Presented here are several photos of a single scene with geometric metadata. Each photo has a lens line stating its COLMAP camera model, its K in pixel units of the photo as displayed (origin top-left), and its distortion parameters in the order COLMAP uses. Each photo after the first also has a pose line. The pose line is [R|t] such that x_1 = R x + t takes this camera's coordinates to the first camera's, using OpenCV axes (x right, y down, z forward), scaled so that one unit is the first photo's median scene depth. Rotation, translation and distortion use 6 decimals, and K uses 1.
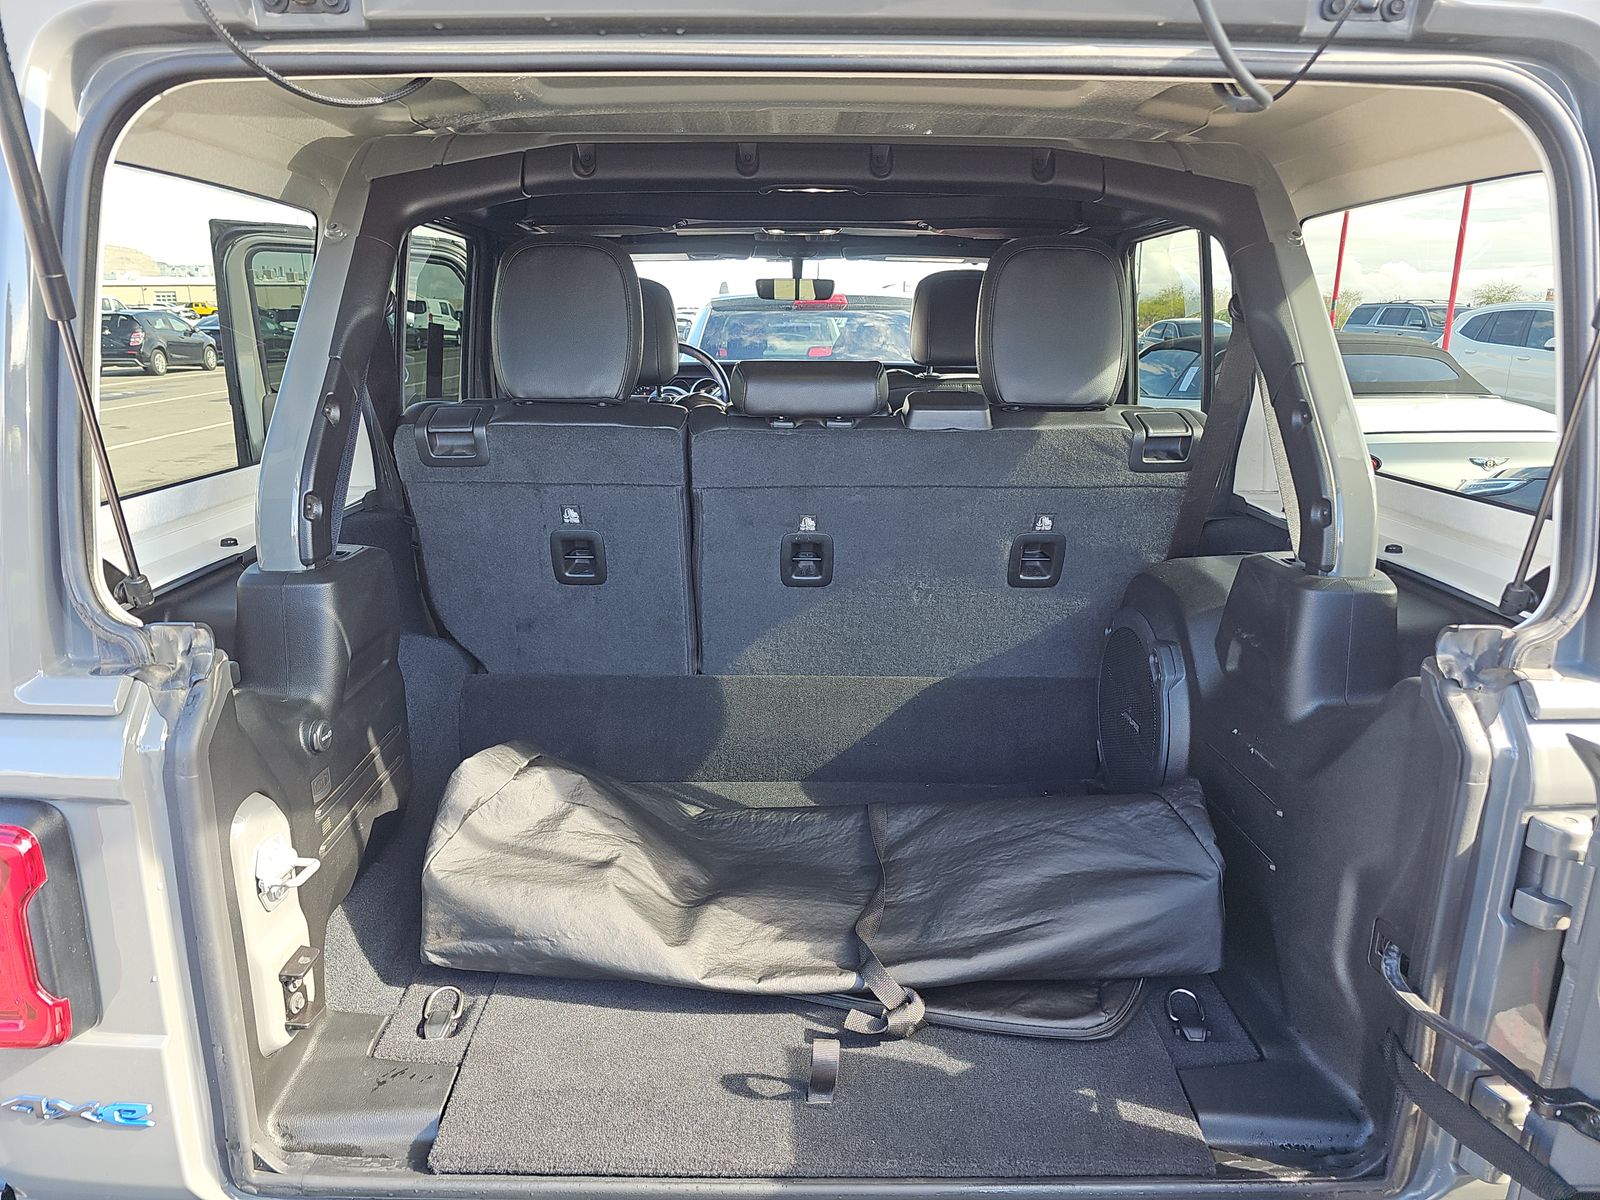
lens RADIAL K [[1097.3, 0, 777.0], [0, 1097.3, 622.0], [0, 0, 1]] dist [0.052192, -0.056986]
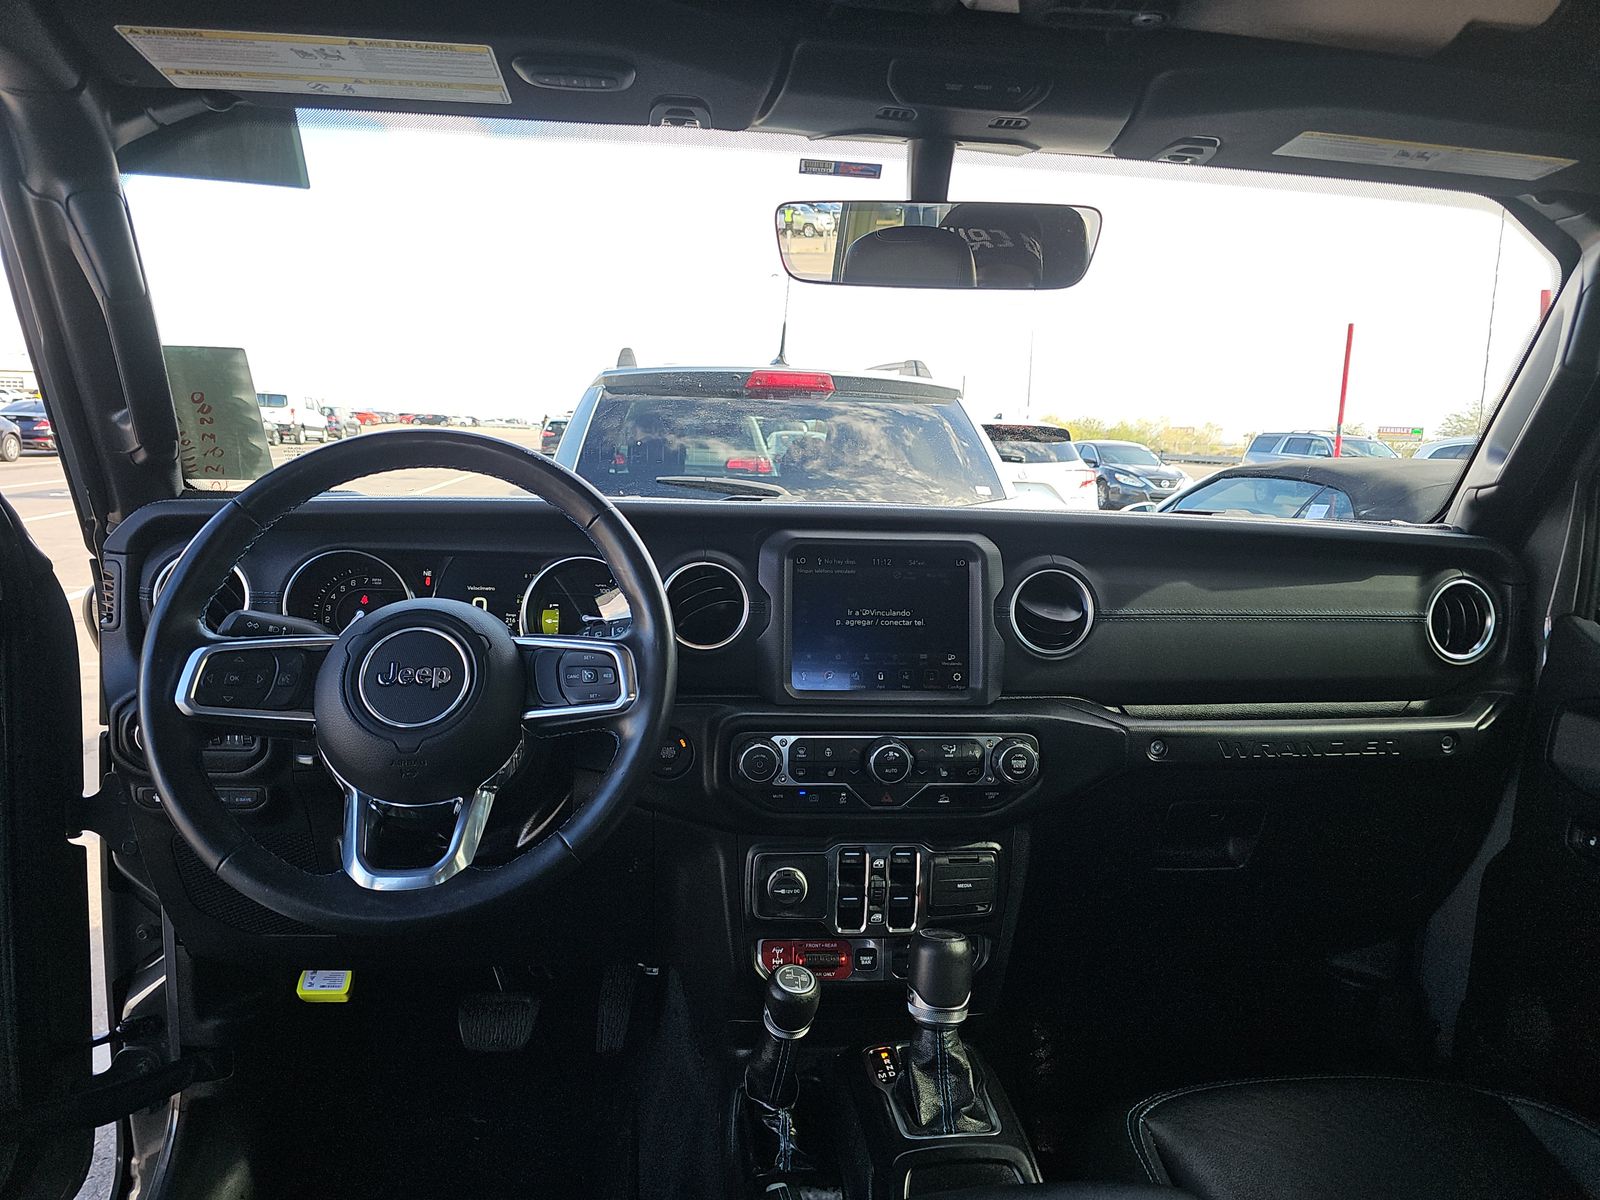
lens RADIAL K [[1080.8, 0, 800.0], [0, 1080.8, 600.0], [0, 0, 1]] dist [0.009050, 0.001909]
pose [[0.992384, 0.016551, 0.122066, -0.024105], [-0.002625, 0.993549, -0.113372, -0.107603], [-0.123155, 0.112188, 0.986026, 0.431262]]
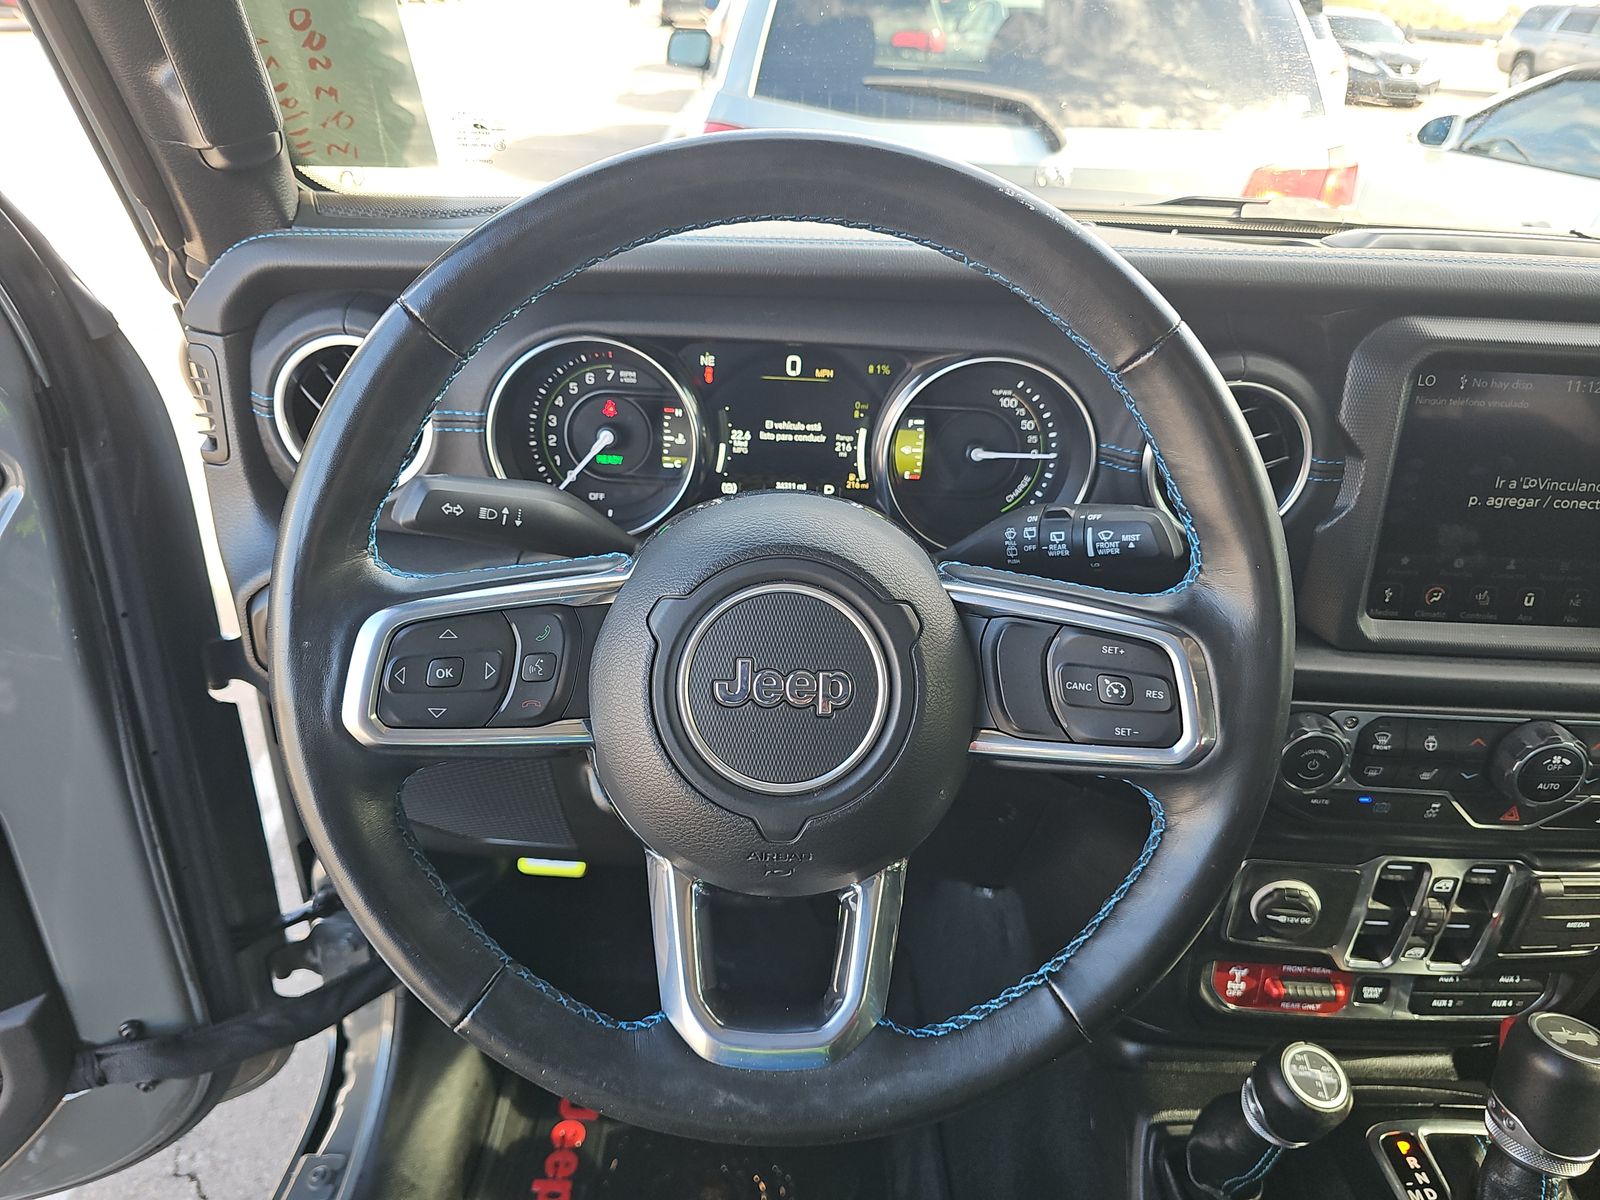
lens RADIAL K [[1097.3, 0, 777.0], [0, 1097.3, 622.0], [0, 0, 1]] dist [0.052192, -0.056986]
pose [[0.999051, 0.043515, -0.001894, -0.058802], [-0.041664, 0.967416, 0.249741, -0.137429], [0.012699, -0.249425, 0.968311, 0.513014]]
